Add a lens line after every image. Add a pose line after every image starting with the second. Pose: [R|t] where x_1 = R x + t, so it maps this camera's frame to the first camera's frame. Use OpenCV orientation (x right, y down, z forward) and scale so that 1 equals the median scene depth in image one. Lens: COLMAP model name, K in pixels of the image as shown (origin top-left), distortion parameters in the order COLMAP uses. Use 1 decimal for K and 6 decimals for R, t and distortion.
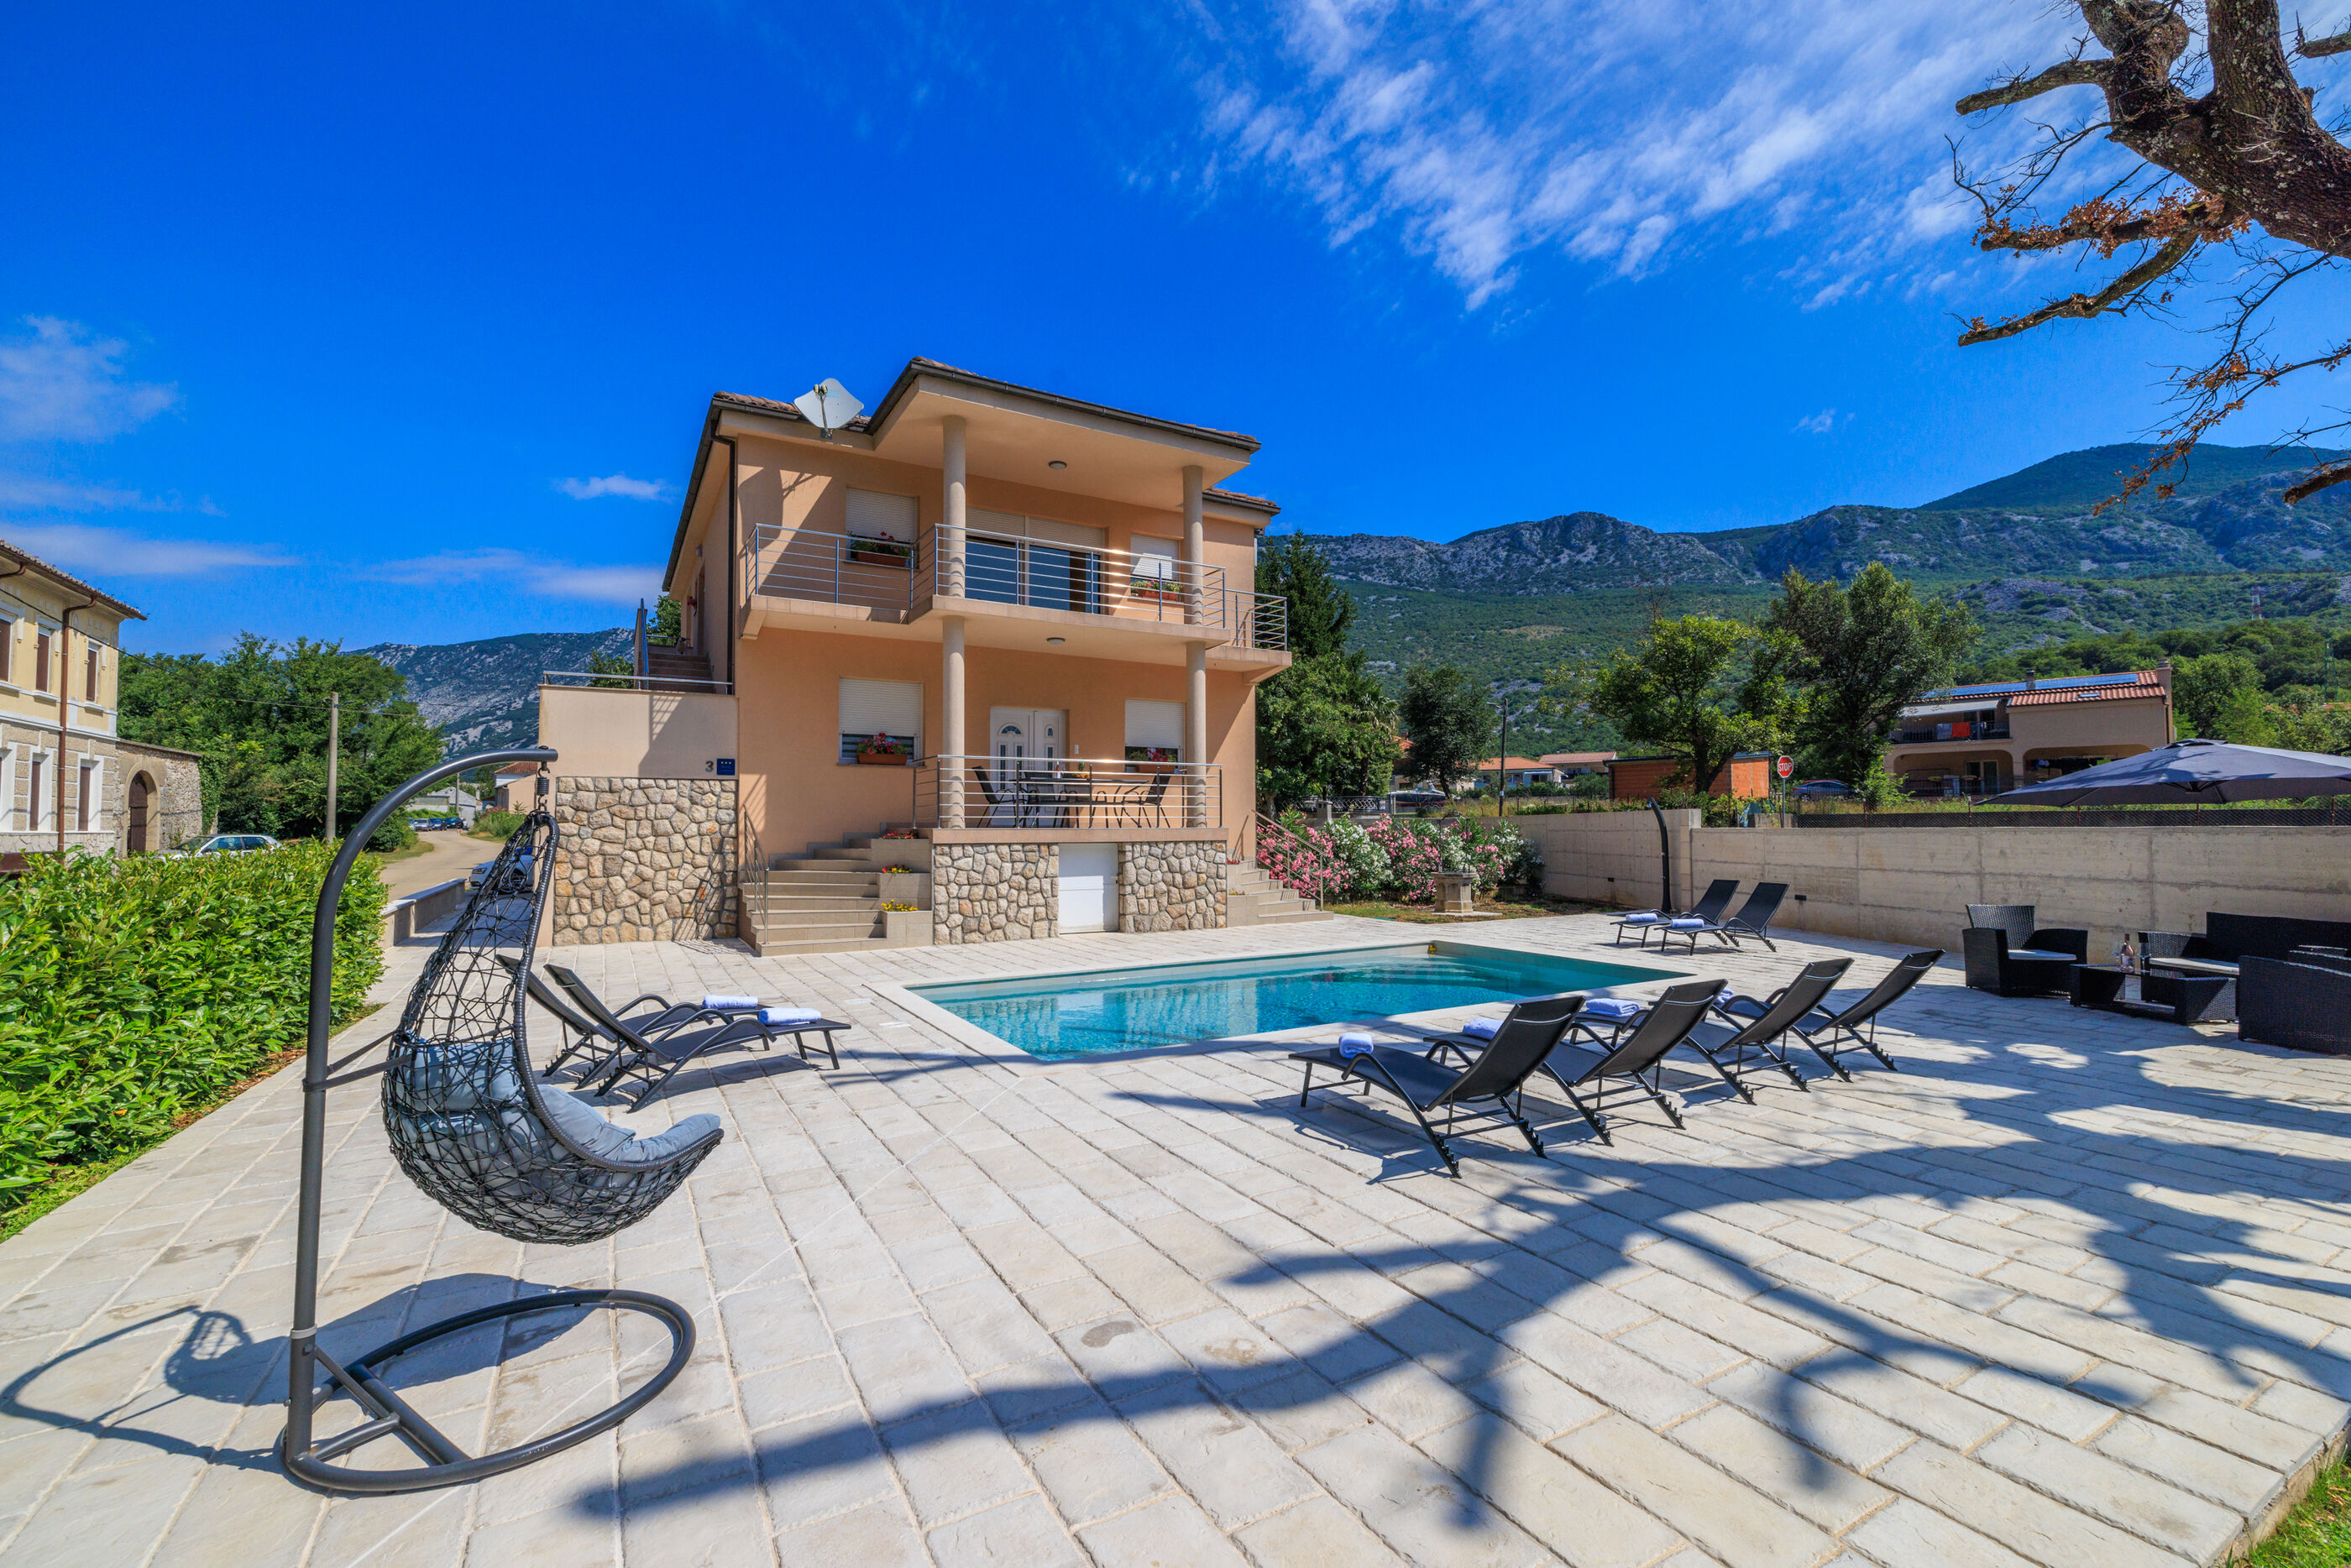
lens RADIAL K [[1015.9, 0, 1190.6], [0, 1015.9, 789.3], [0, 0, 1]] dist [0.003437, 0.000131]
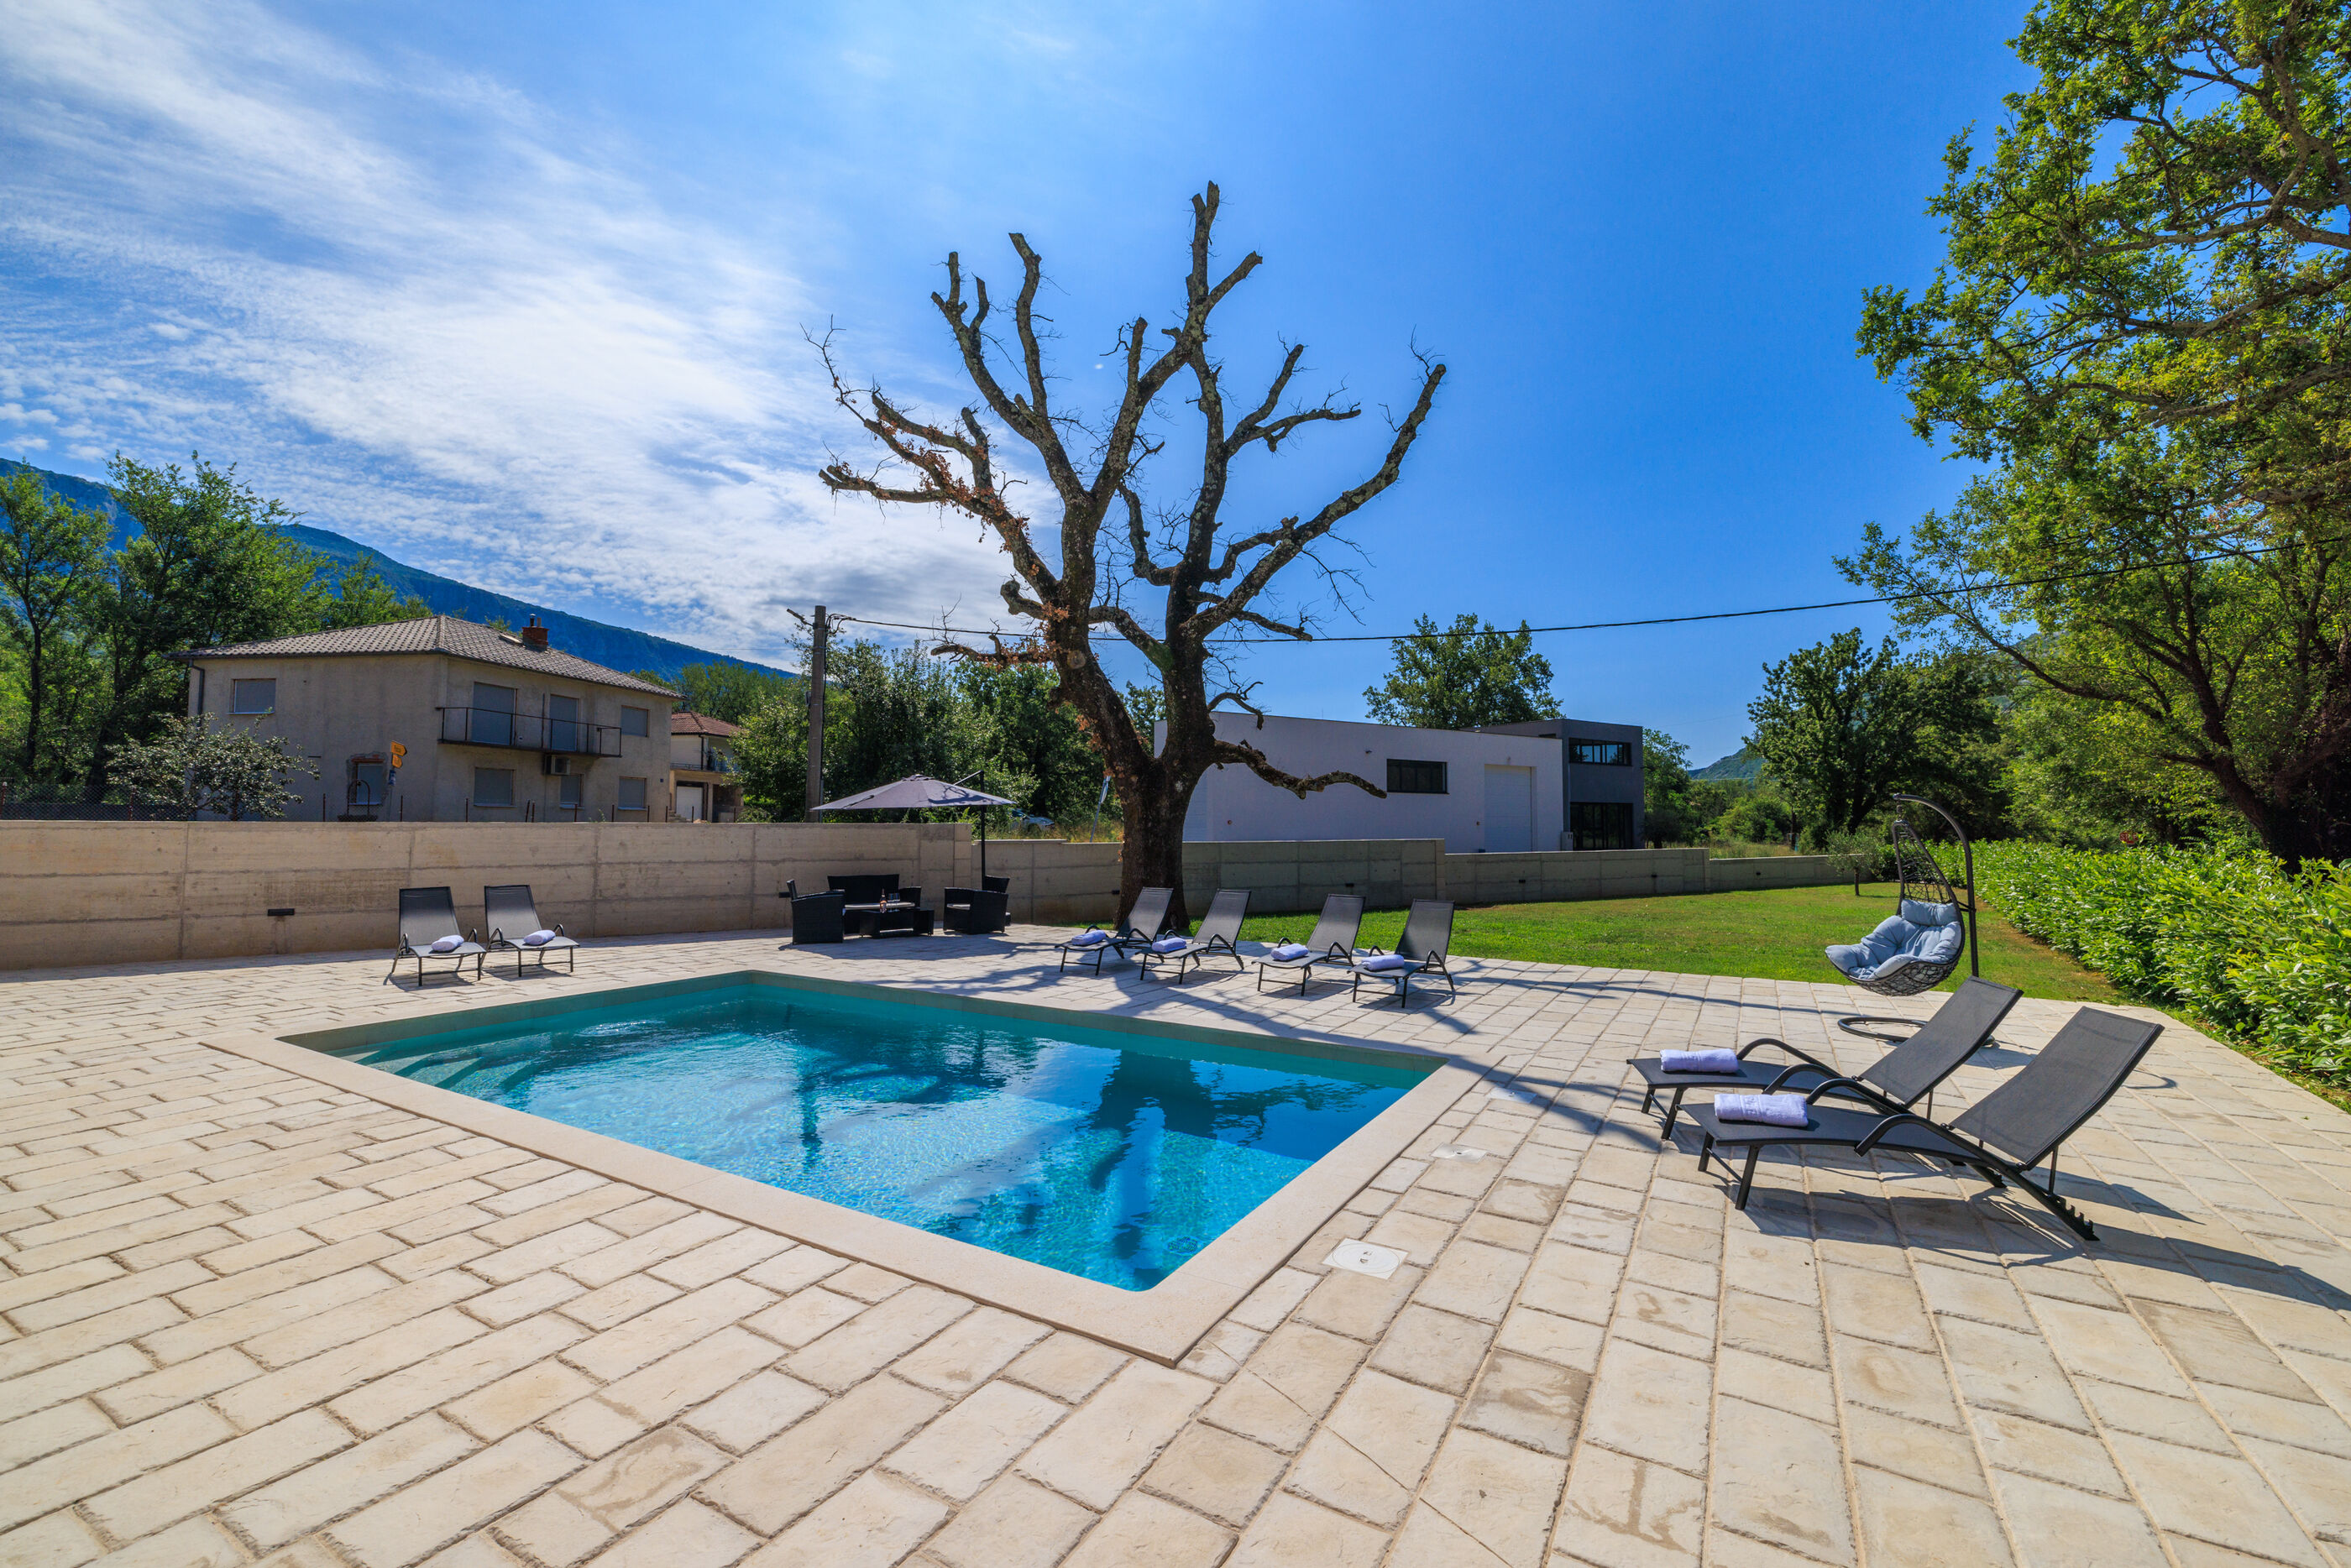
lens RADIAL K [[992.2, 0, 1183.9], [0, 992.2, 785.7], [0, 0, 1]] dist [0.001719, -0.000395]
pose [[-0.496015, 0.030160, 0.867790, -0.378432], [-0.040471, 0.997507, -0.057801, 0.026883], [-0.867371, -0.063790, -0.493558, 0.770038]]
